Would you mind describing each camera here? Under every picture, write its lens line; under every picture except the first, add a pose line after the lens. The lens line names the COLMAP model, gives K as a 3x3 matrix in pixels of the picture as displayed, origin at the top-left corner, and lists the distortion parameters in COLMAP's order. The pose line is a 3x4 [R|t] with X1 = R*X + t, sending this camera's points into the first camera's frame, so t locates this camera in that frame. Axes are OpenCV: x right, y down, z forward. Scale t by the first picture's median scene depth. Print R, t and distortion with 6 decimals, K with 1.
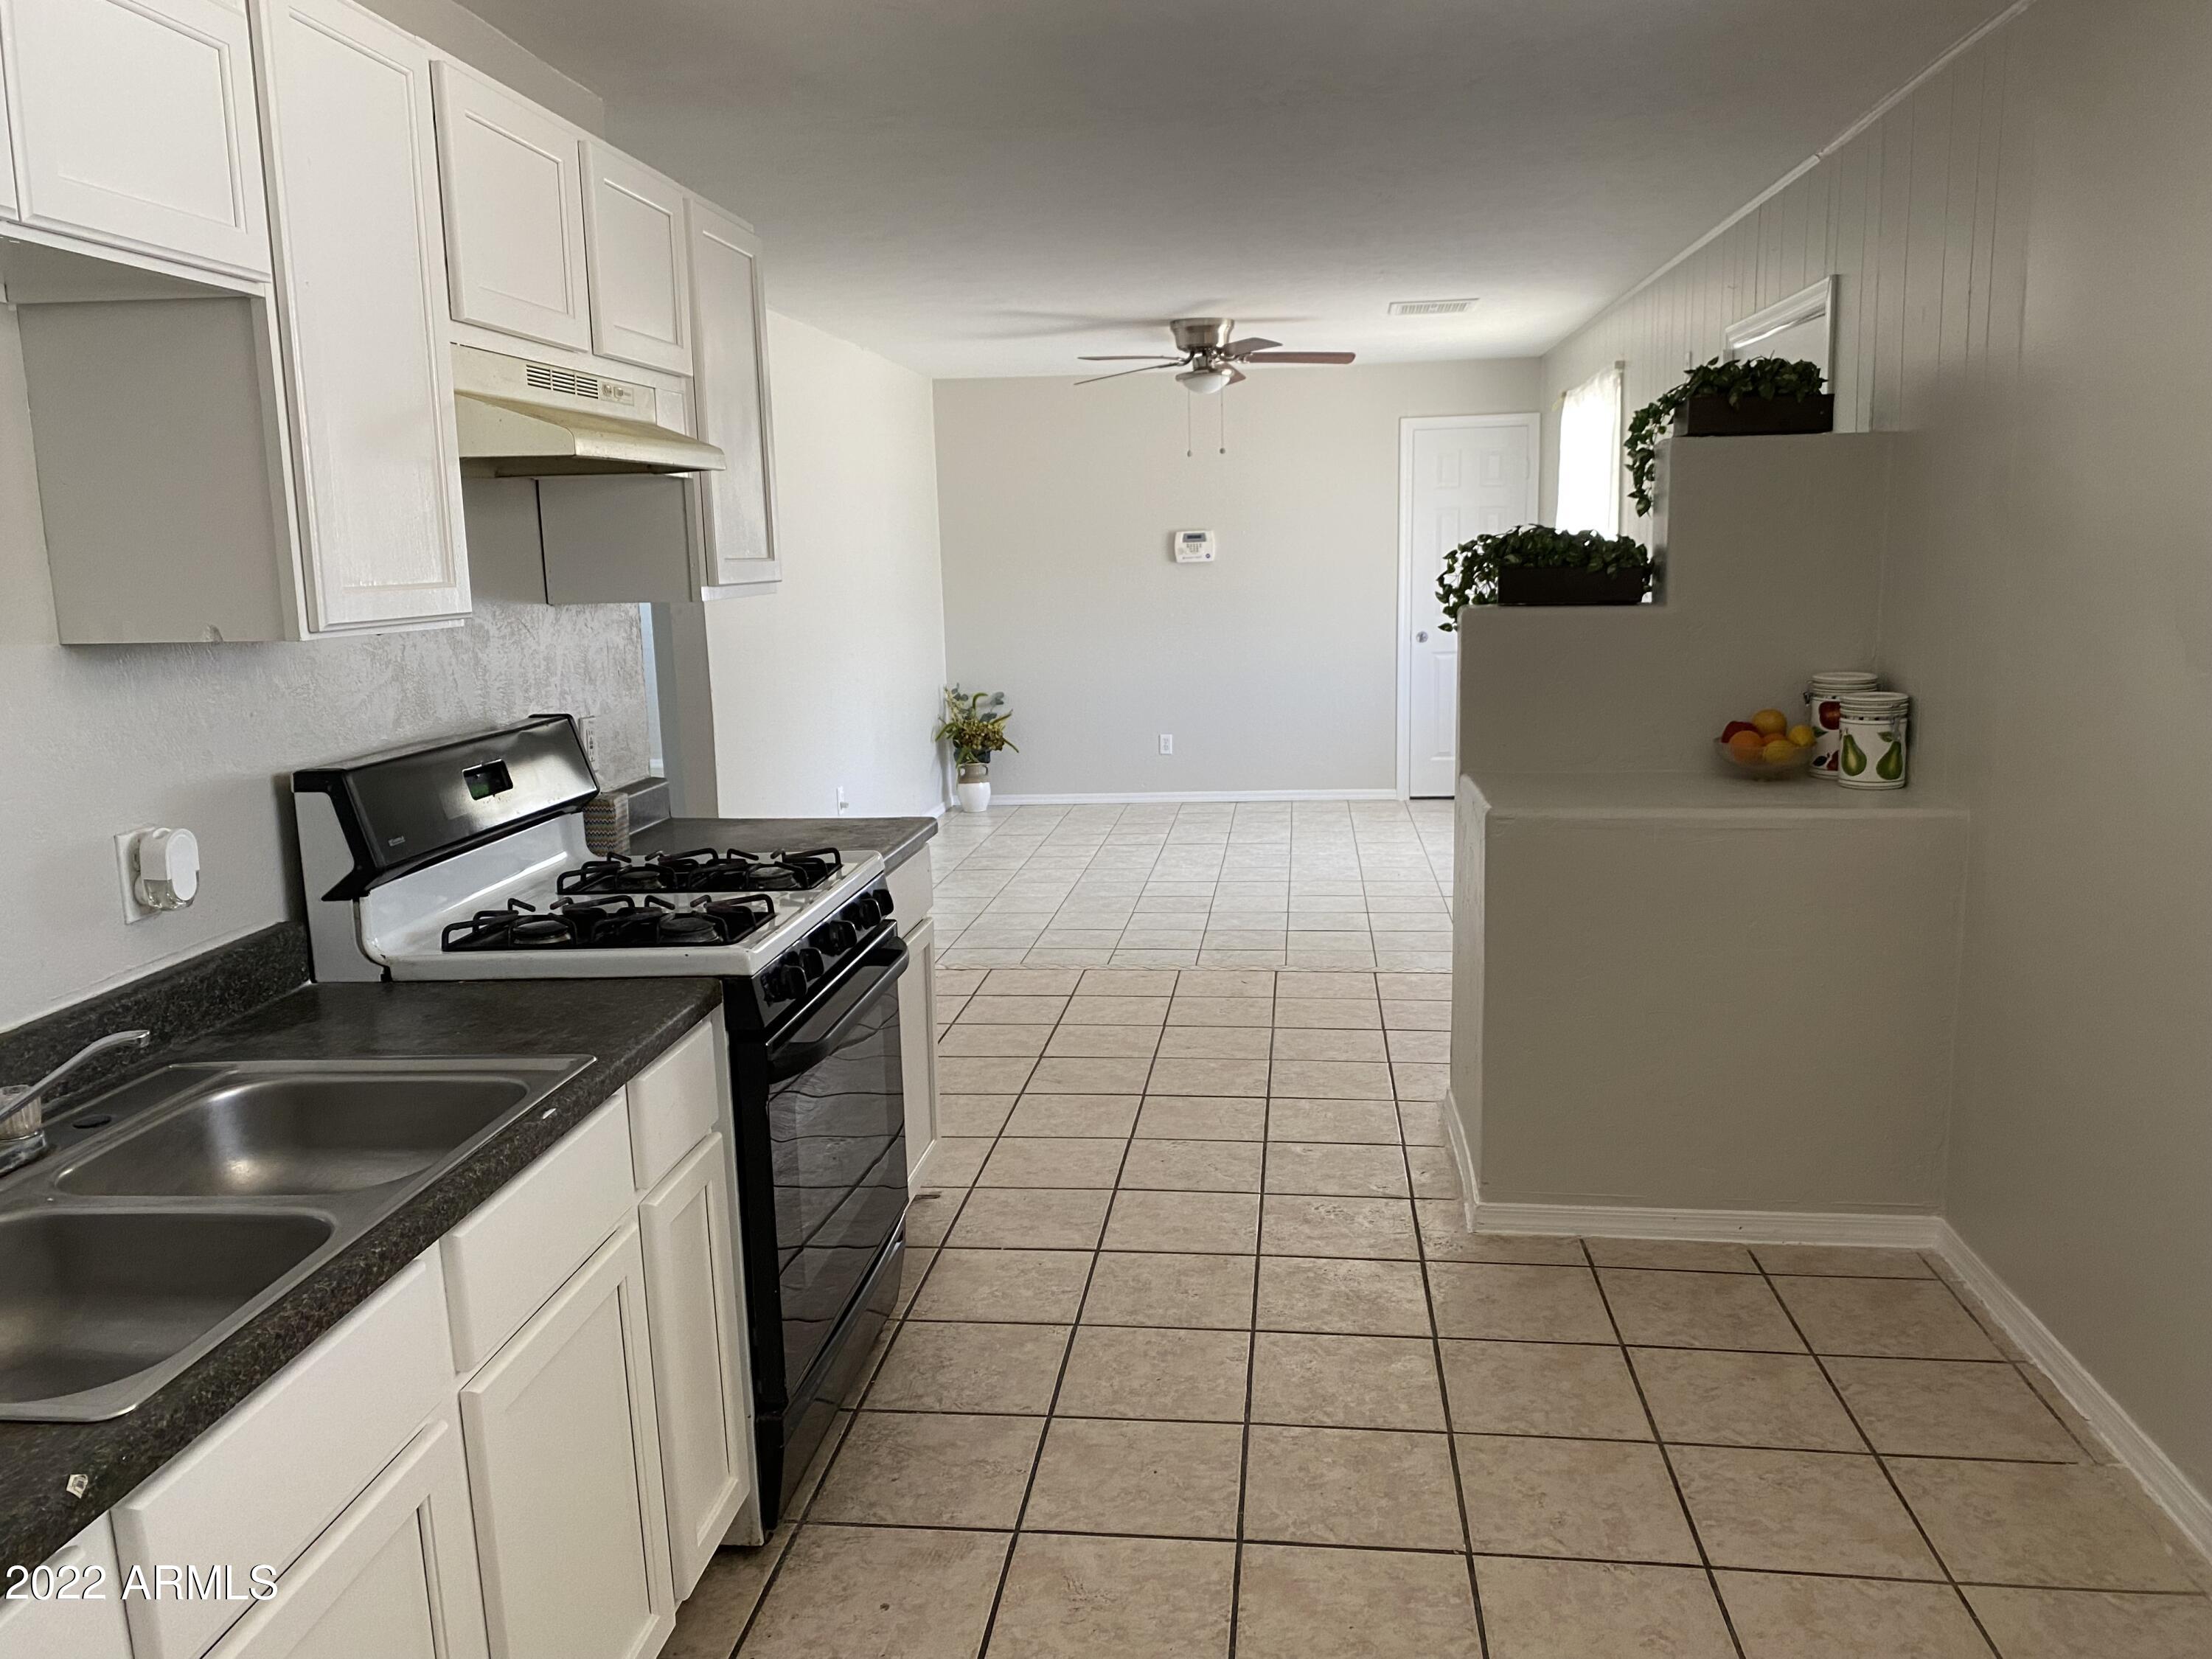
lens RADIAL K [[1658.0, 0, 1106.0], [0, 1658.0, 829.5], [0, 0, 1]] dist [-0.025992, -0.001883]
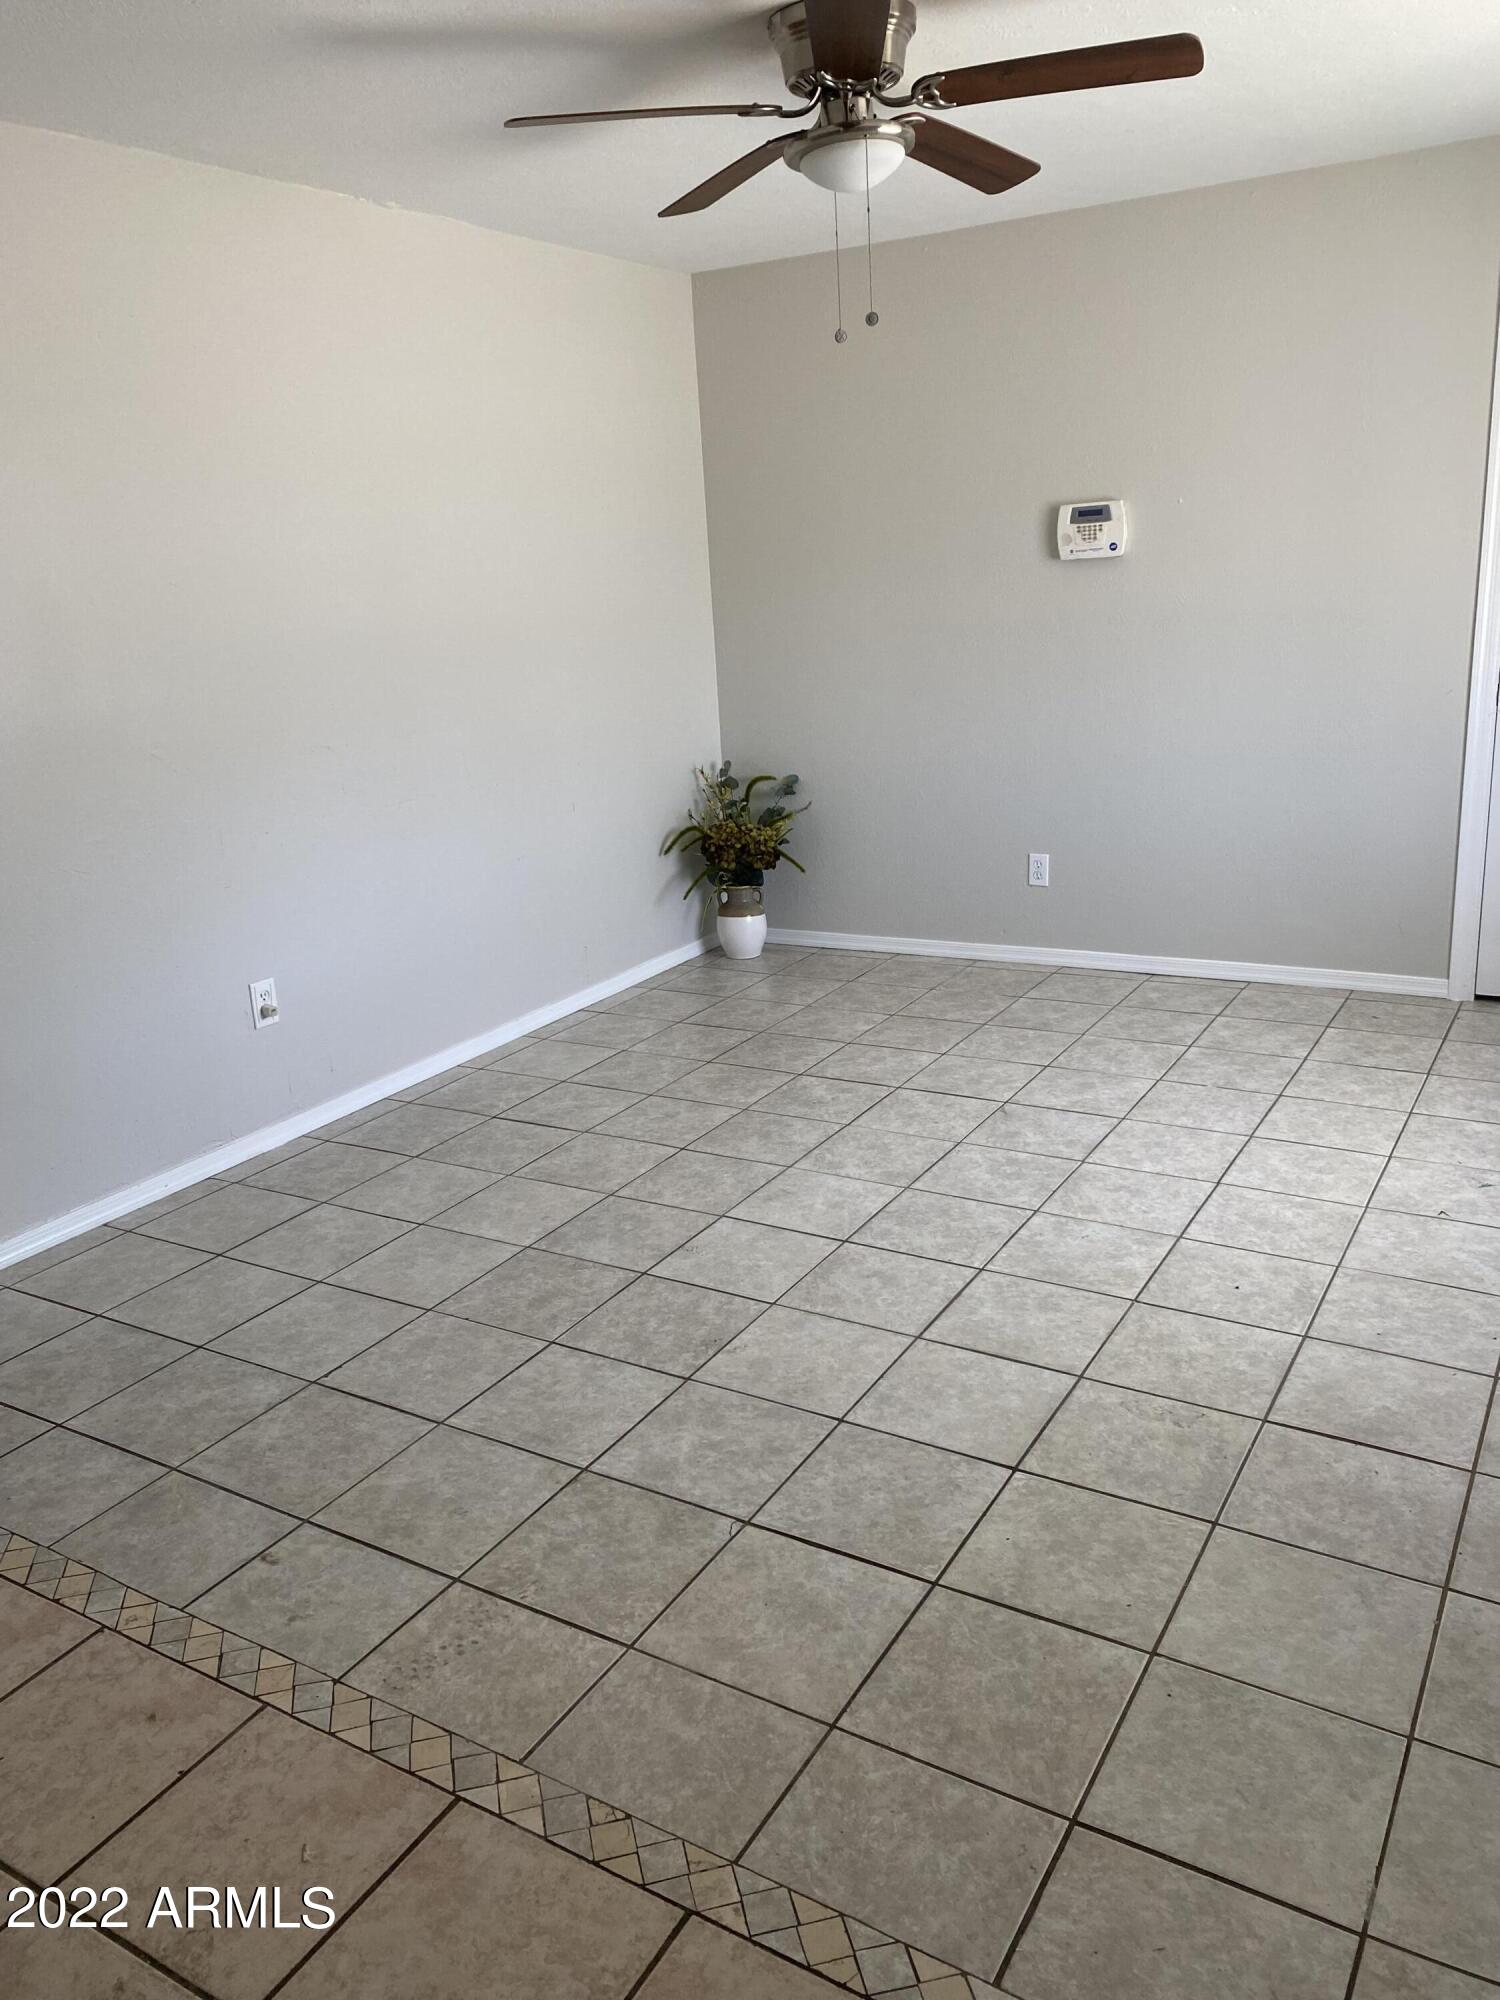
lens RADIAL K [[1499.1, 0, 750.0], [0, 1499.1, 1000.0], [0, 0, 1]] dist [-0.025992, -0.001883]
pose [[0.910782, 0.083890, -0.404275, 0.167897], [-0.029674, 0.989909, 0.138560, -0.078154], [0.411819, -0.114201, 0.904081, 0.466384]]
